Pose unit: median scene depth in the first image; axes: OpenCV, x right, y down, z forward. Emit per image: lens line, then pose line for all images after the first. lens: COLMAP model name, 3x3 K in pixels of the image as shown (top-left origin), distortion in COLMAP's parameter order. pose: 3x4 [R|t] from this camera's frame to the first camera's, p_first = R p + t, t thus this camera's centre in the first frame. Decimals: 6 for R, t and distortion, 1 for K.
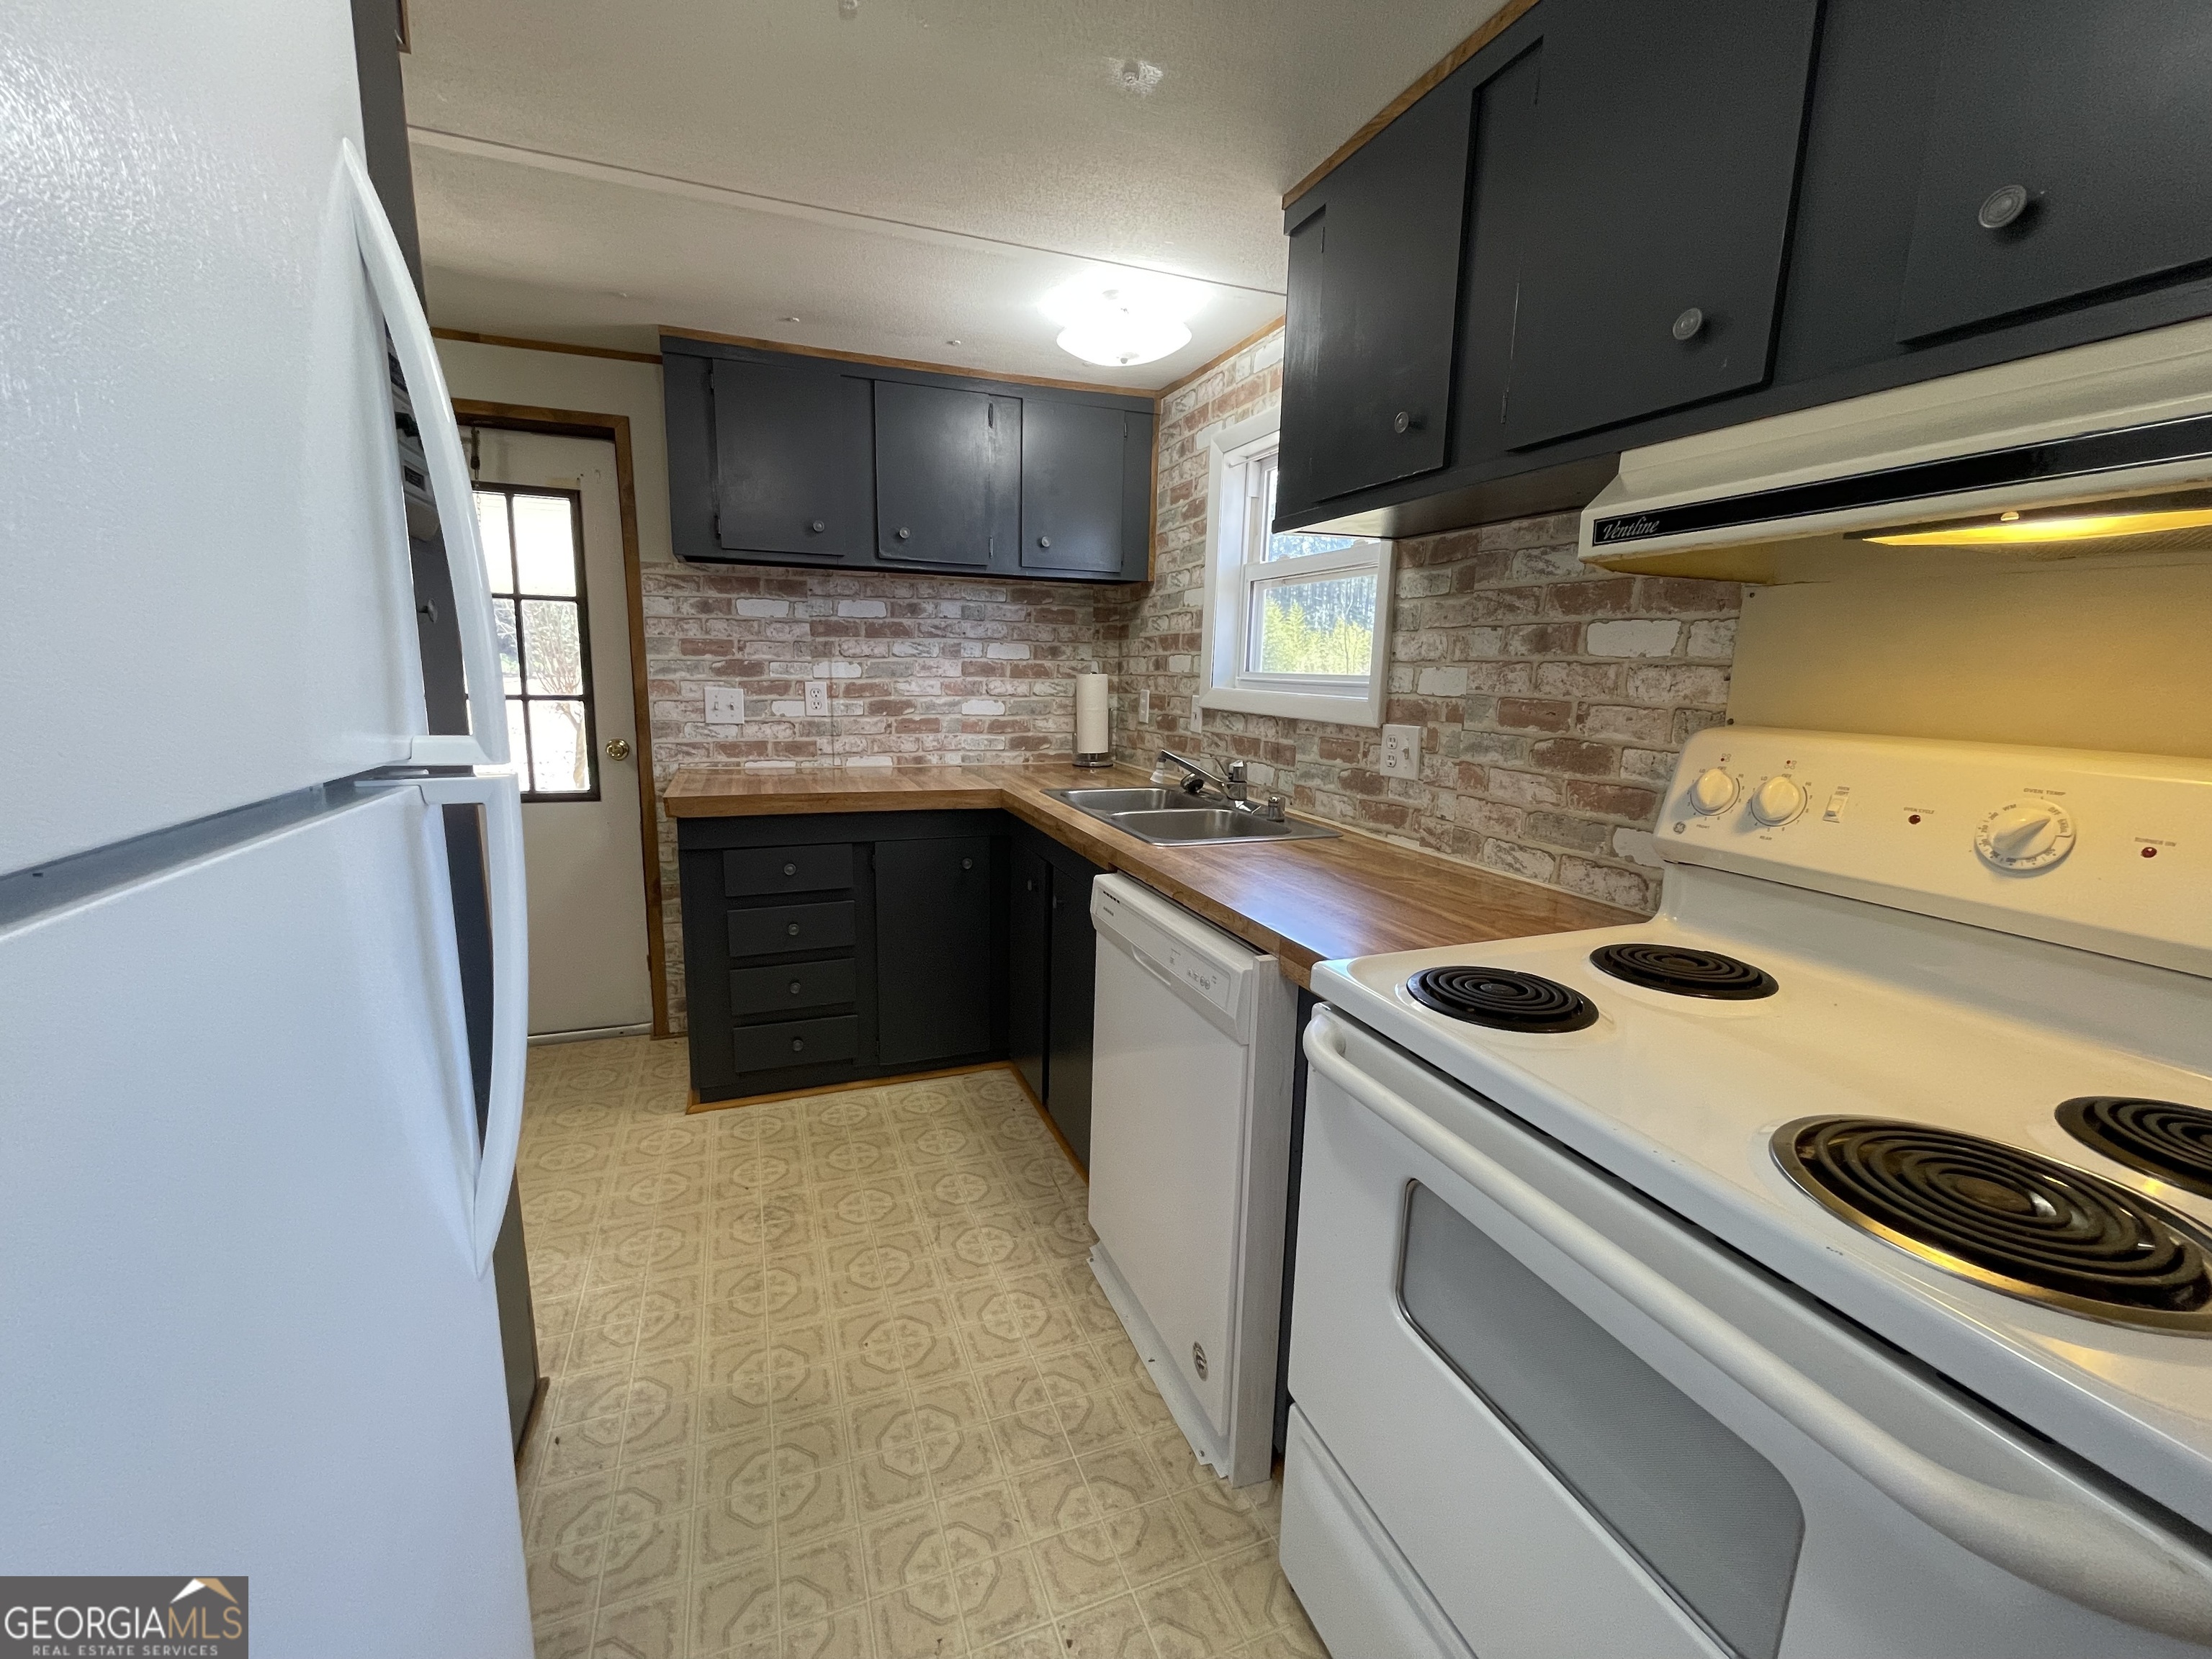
lens RADIAL K [[894.2, 0, 1086.0], [0, 894.2, 812.9], [0, 0, 1]] dist [-0.003920, -0.001131]
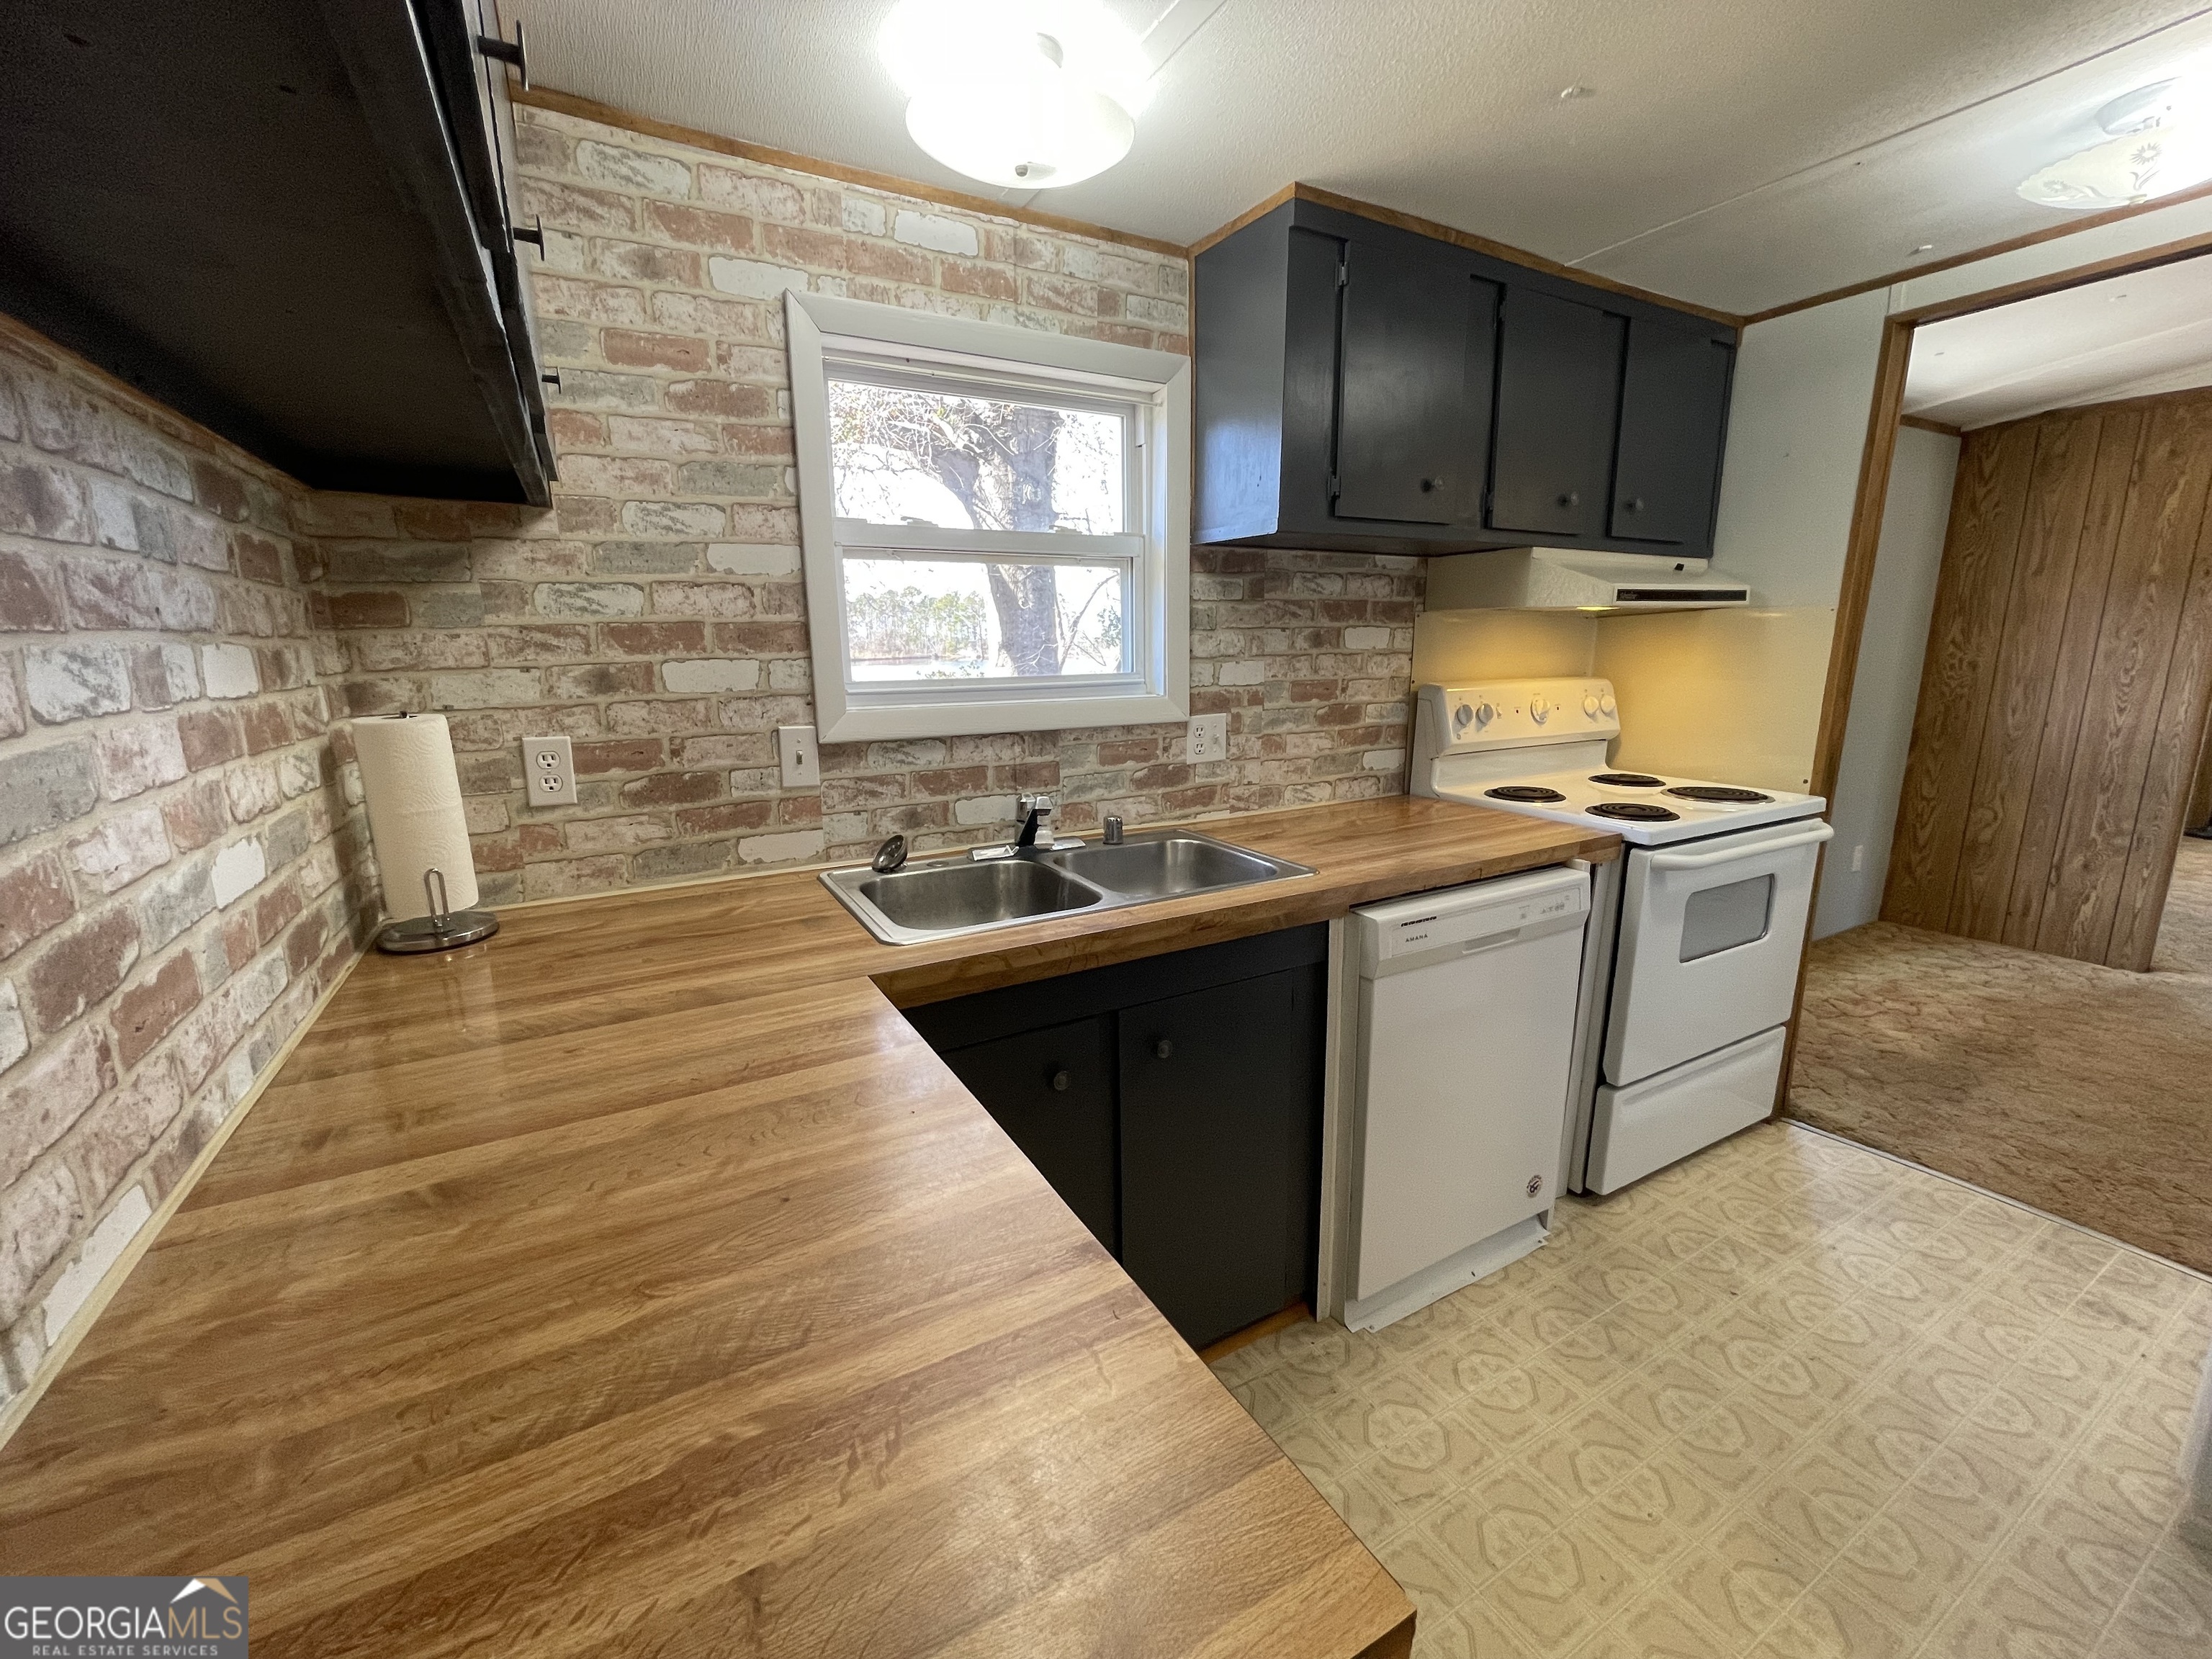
lens RADIAL K [[894.2, 0, 1069.9], [0, 894.2, 825.5], [0, 0, 1]] dist [-0.003920, -0.001131]
pose [[-0.134916, -0.214168, 0.967435, -0.762305], [0.176026, 0.955651, 0.236107, -0.270254], [-0.975096, 0.202148, -0.091234, 1.349615]]
